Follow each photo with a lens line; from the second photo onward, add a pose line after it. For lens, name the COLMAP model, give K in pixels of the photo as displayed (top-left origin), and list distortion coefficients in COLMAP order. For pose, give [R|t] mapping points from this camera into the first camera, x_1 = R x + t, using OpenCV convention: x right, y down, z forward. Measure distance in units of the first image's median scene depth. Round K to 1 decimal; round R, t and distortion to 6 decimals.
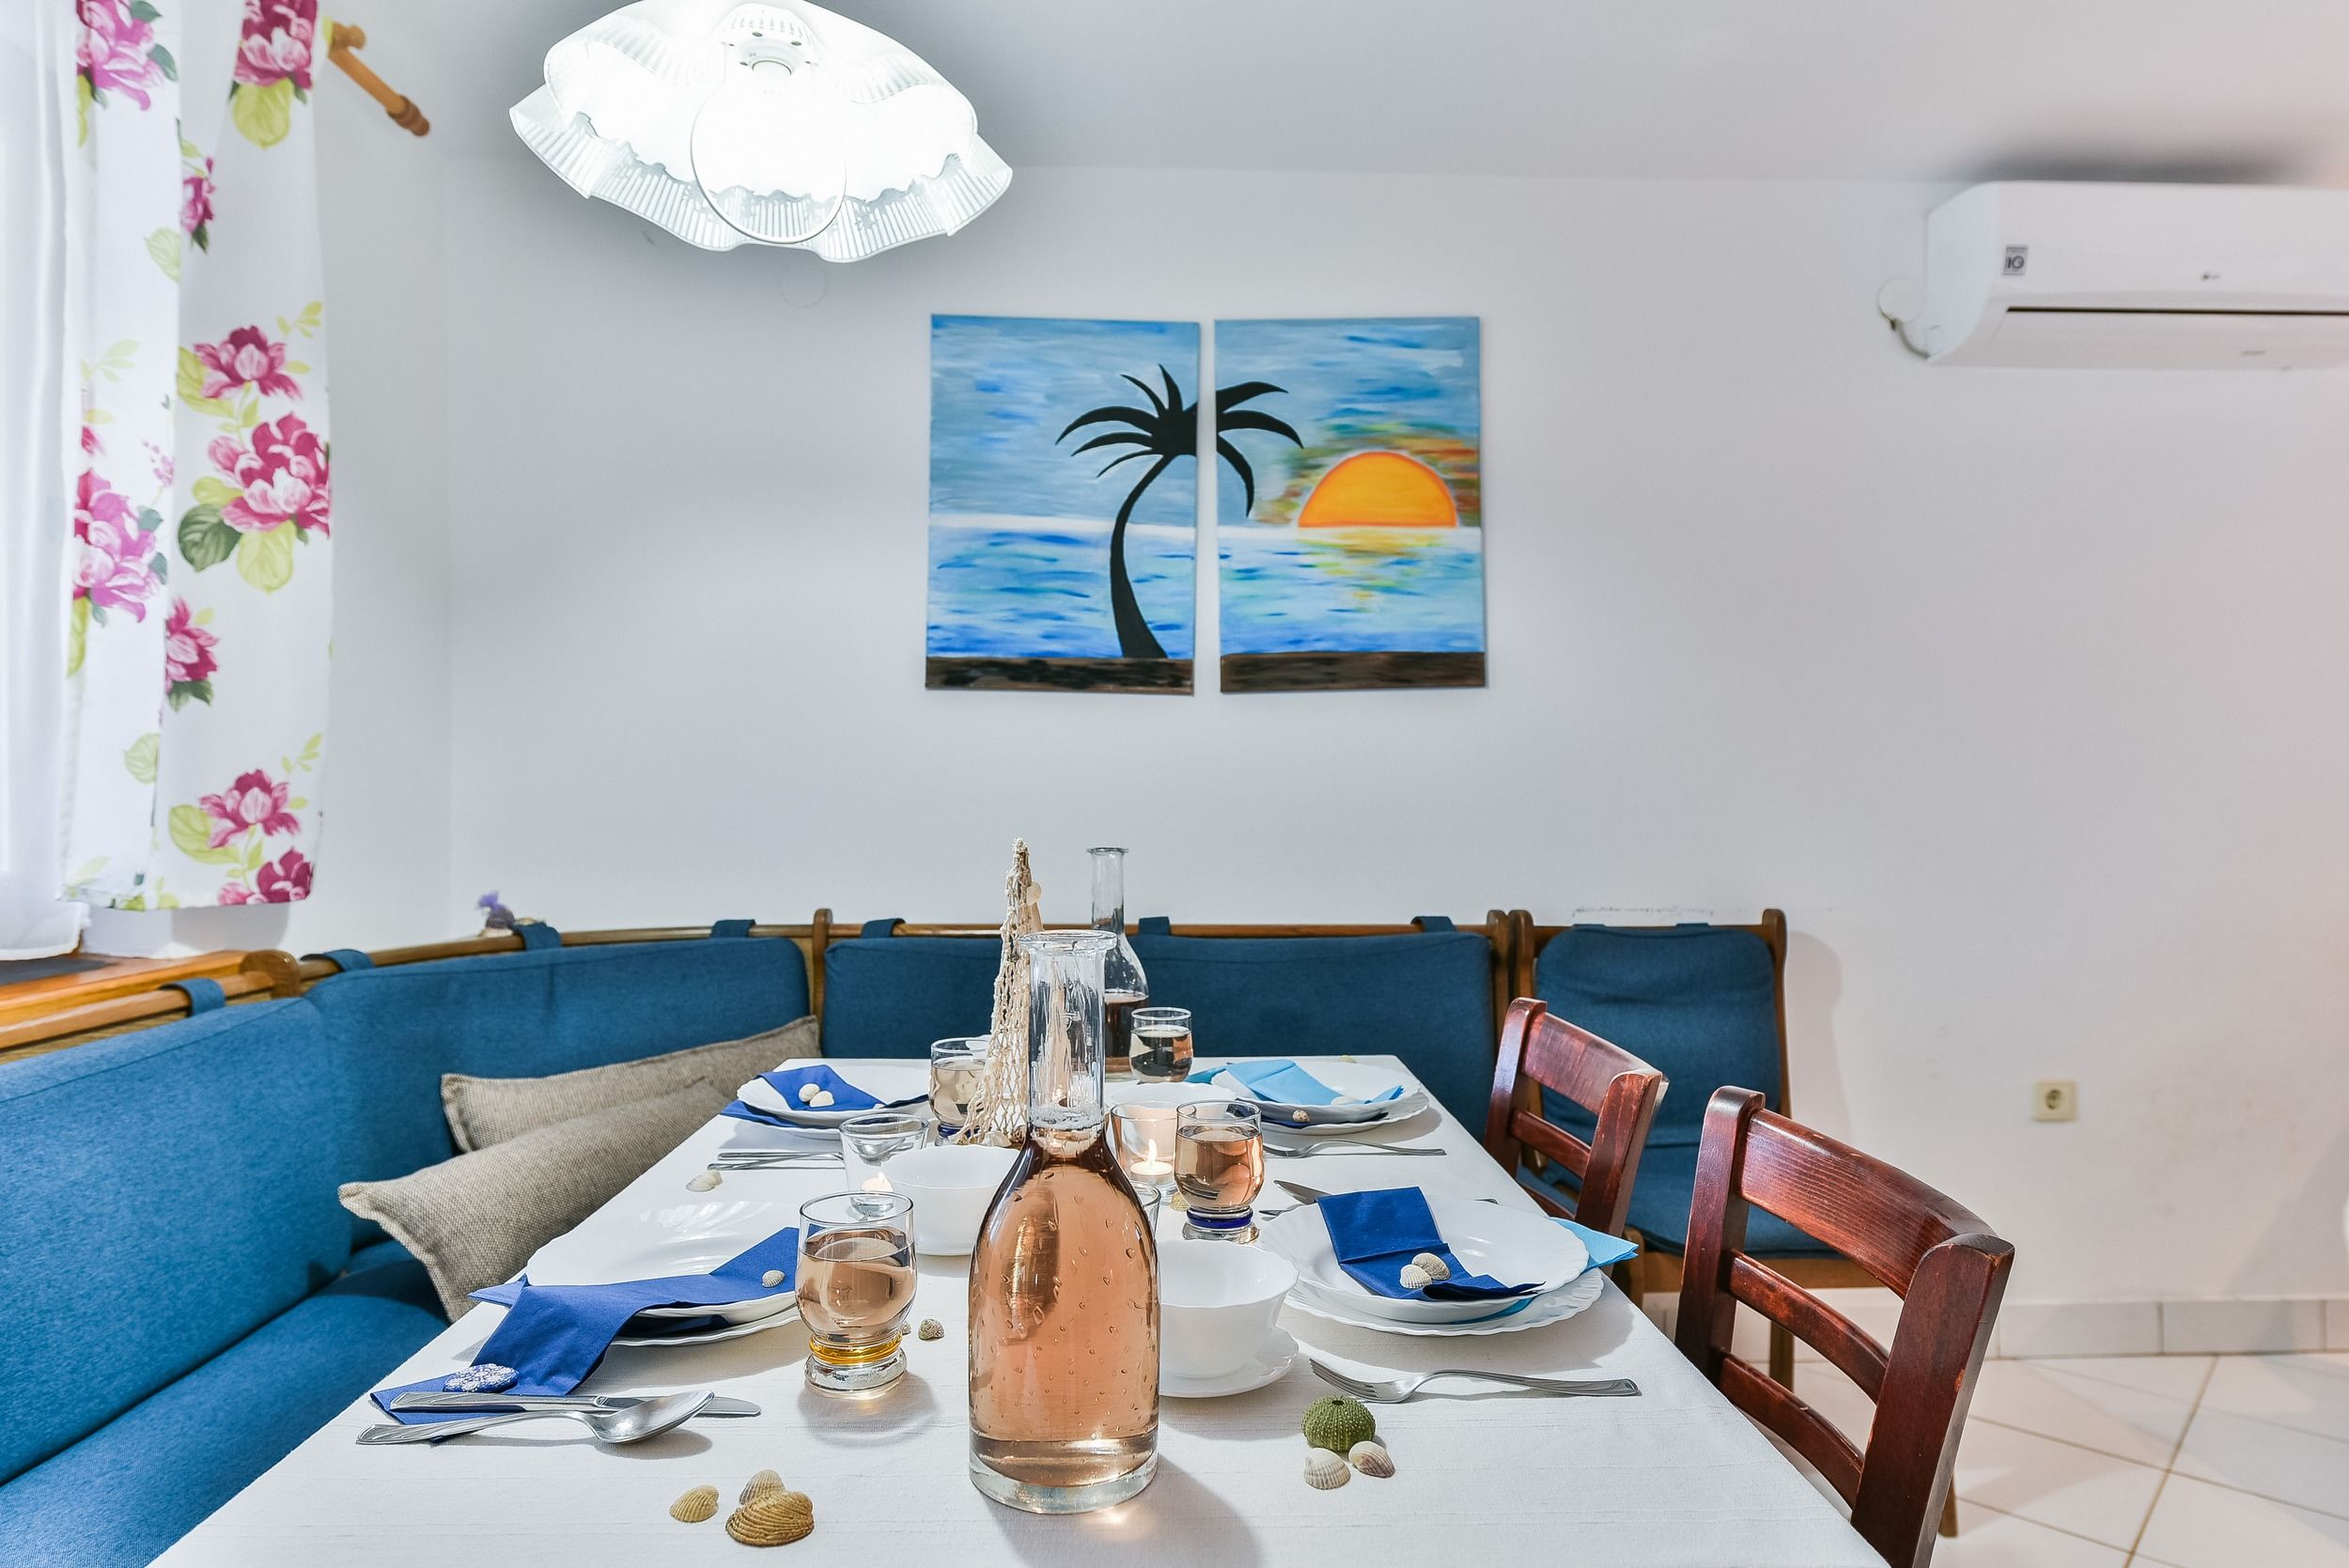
lens RADIAL K [[1439.9, 0, 1169.0], [0, 1439.9, 773.8], [0, 0, 1]] dist [0.003595, 0.000204]
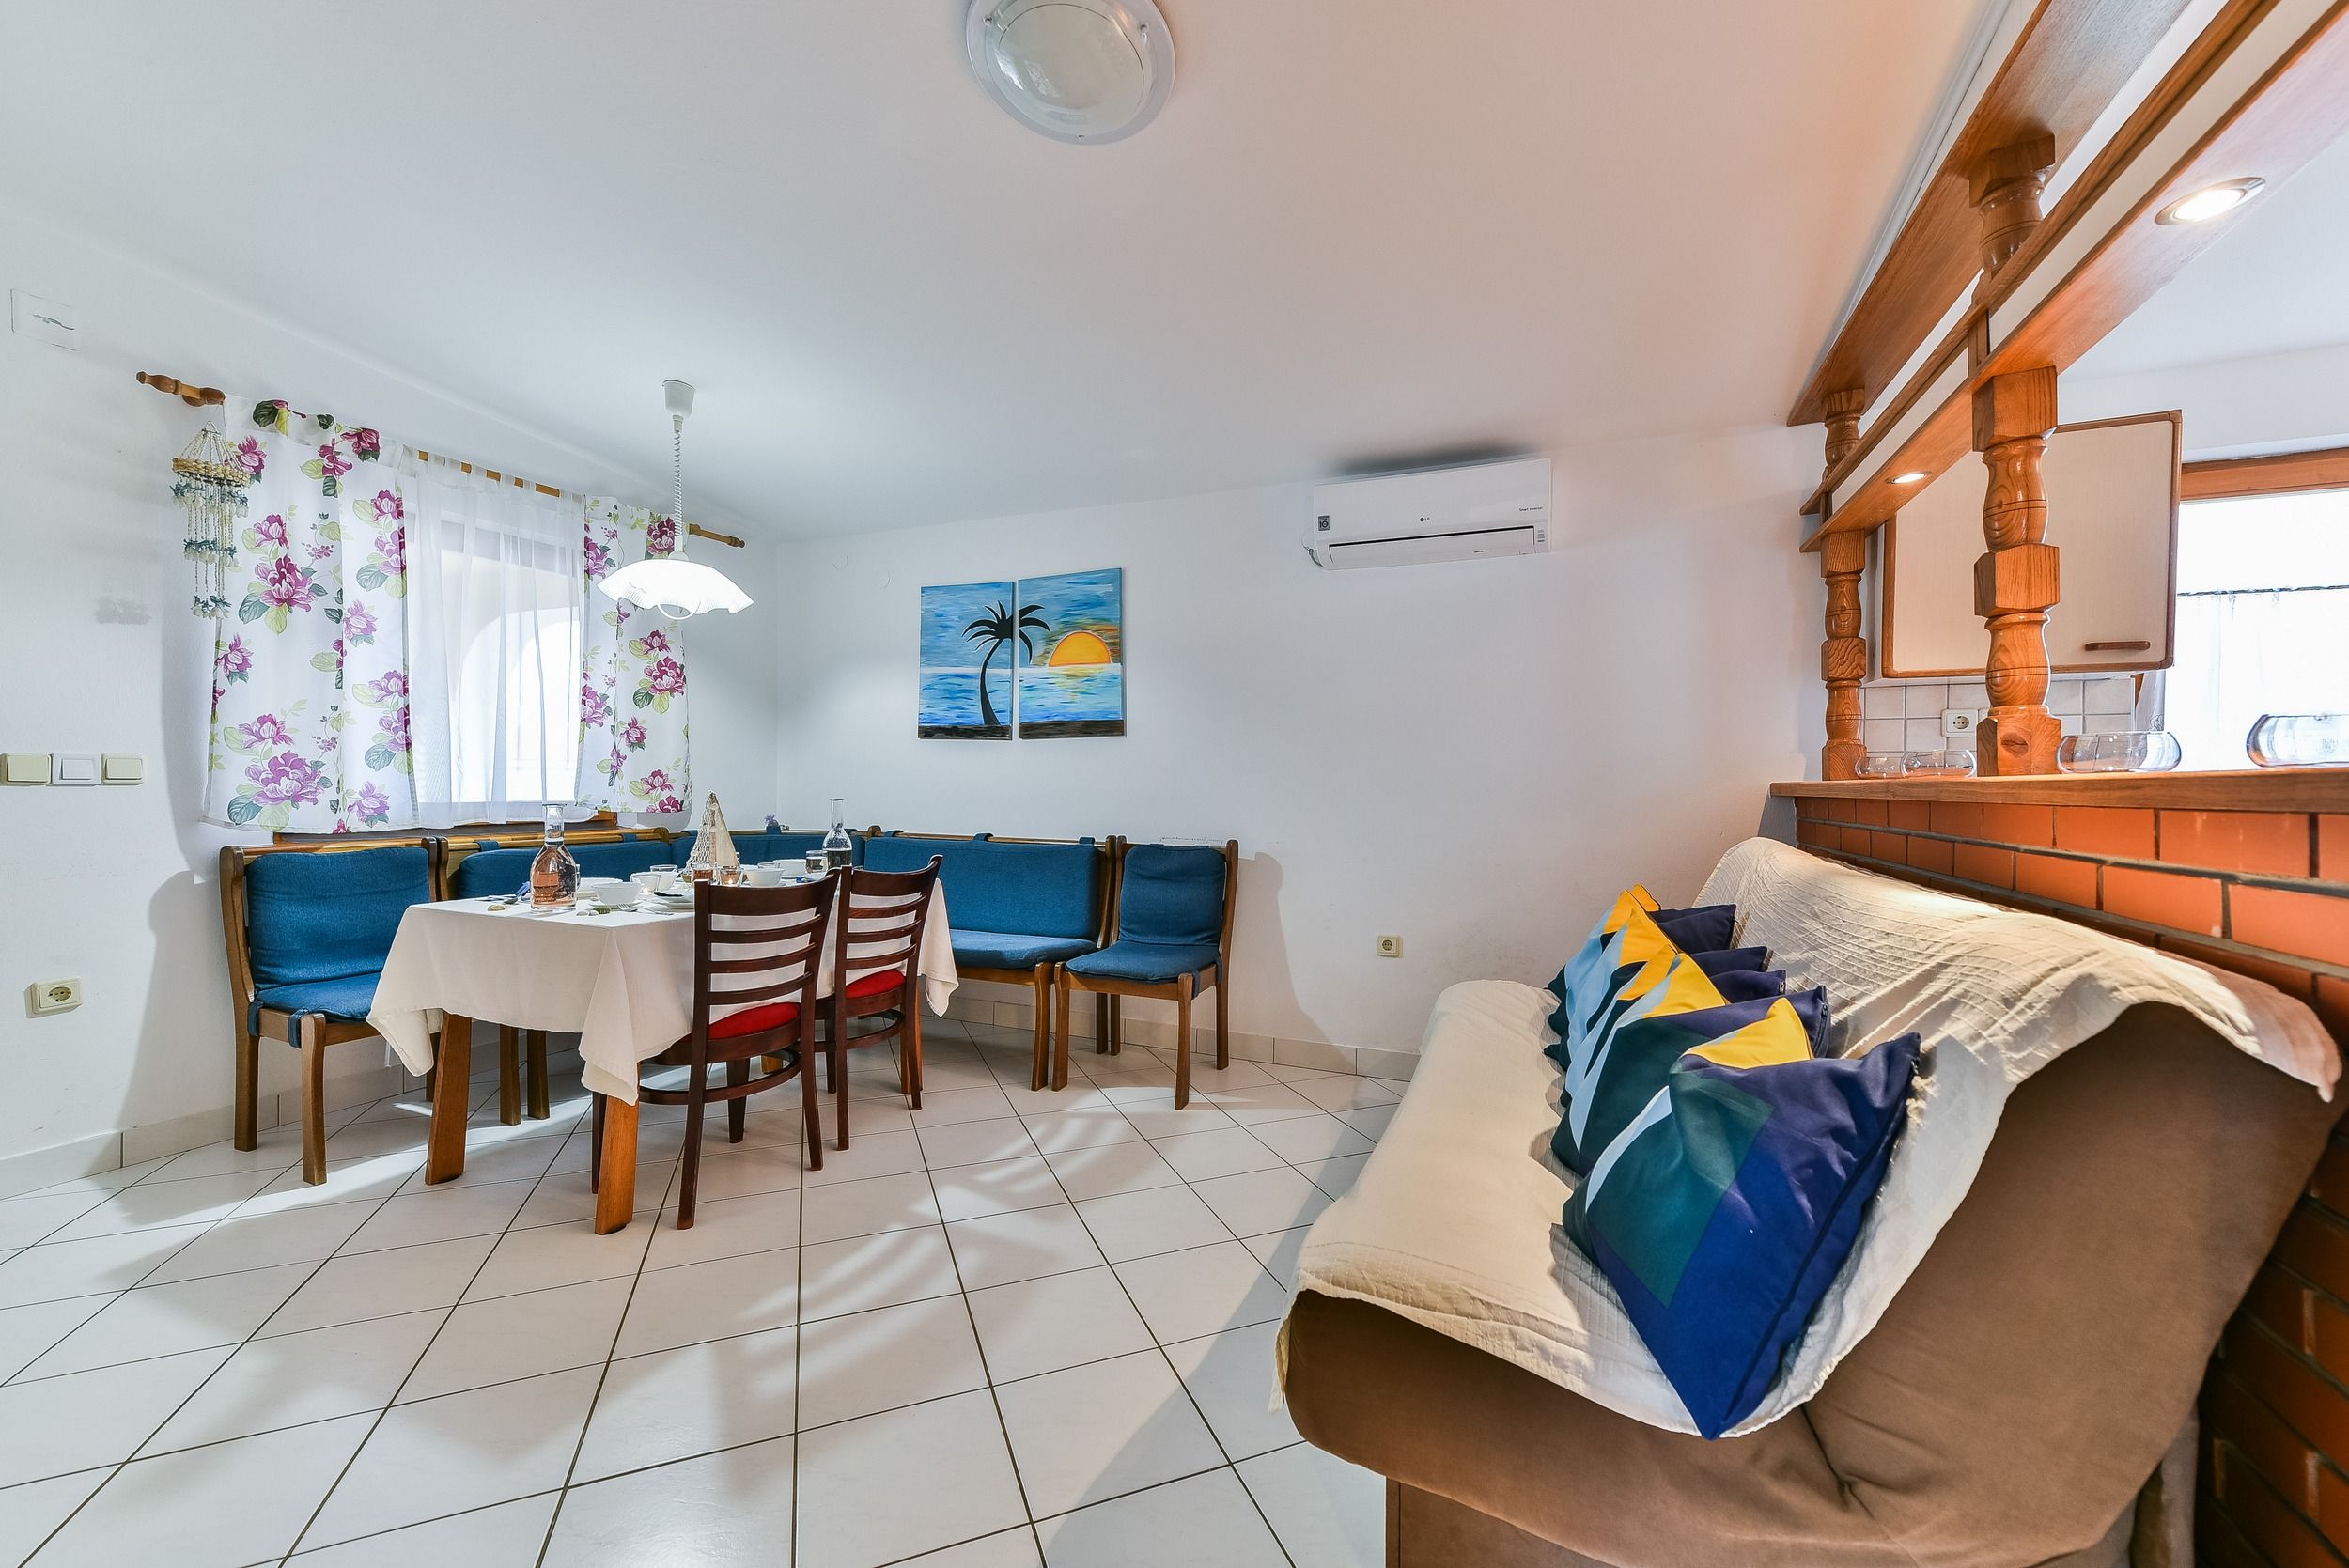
lens RADIAL K [[970.1, 0, 1165.4], [0, 970.1, 768.1], [0, 0, 1]] dist [0.010367, 0.000459]
pose [[0.898504, 0.003501, -0.438952, 0.941183], [-0.007508, 0.999944, -0.007394, 0.000250], [0.438902, 0.009939, 0.898480, -0.308801]]
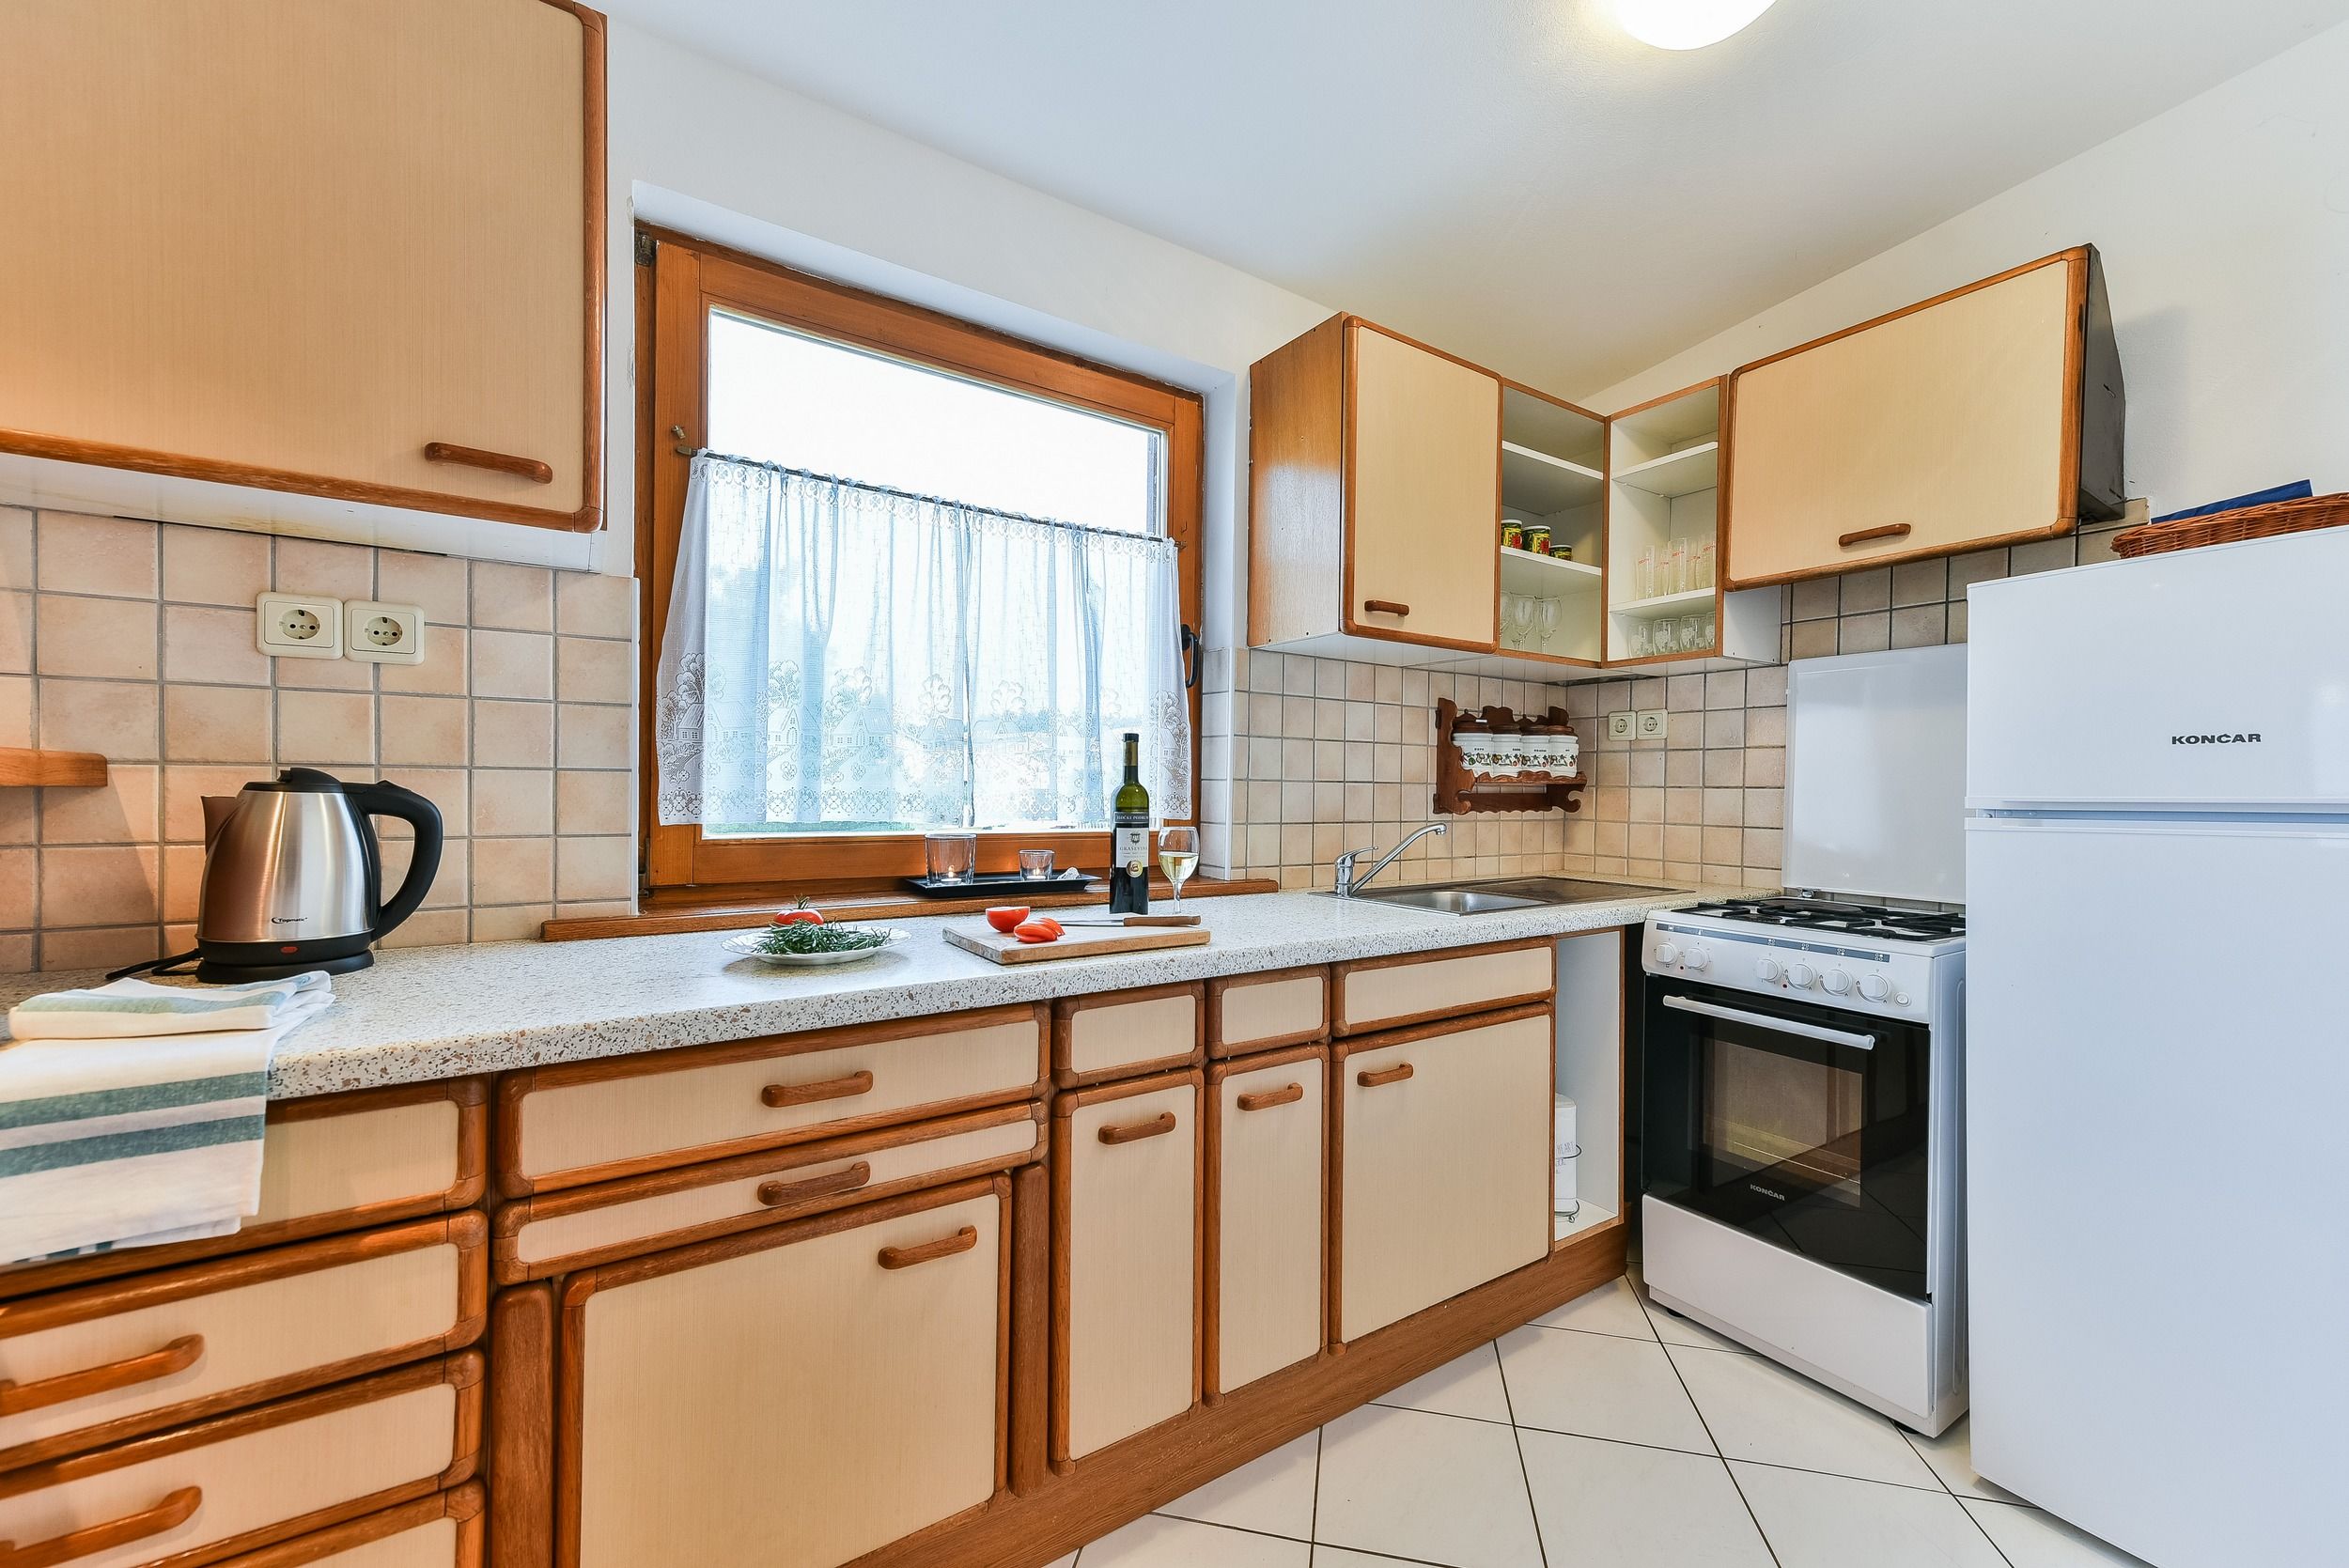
lens RADIAL K [[925.8, 0, 1190.6], [0, 925.8, 808.6], [0, 0, 1]] dist [0.003239, 0.000065]
pose [[0.860363, -0.004329, 0.509663, 1.385939], [-0.009760, 0.999641, 0.024968, 0.008346], [-0.509588, -0.026456, 0.860012, 0.389463]]
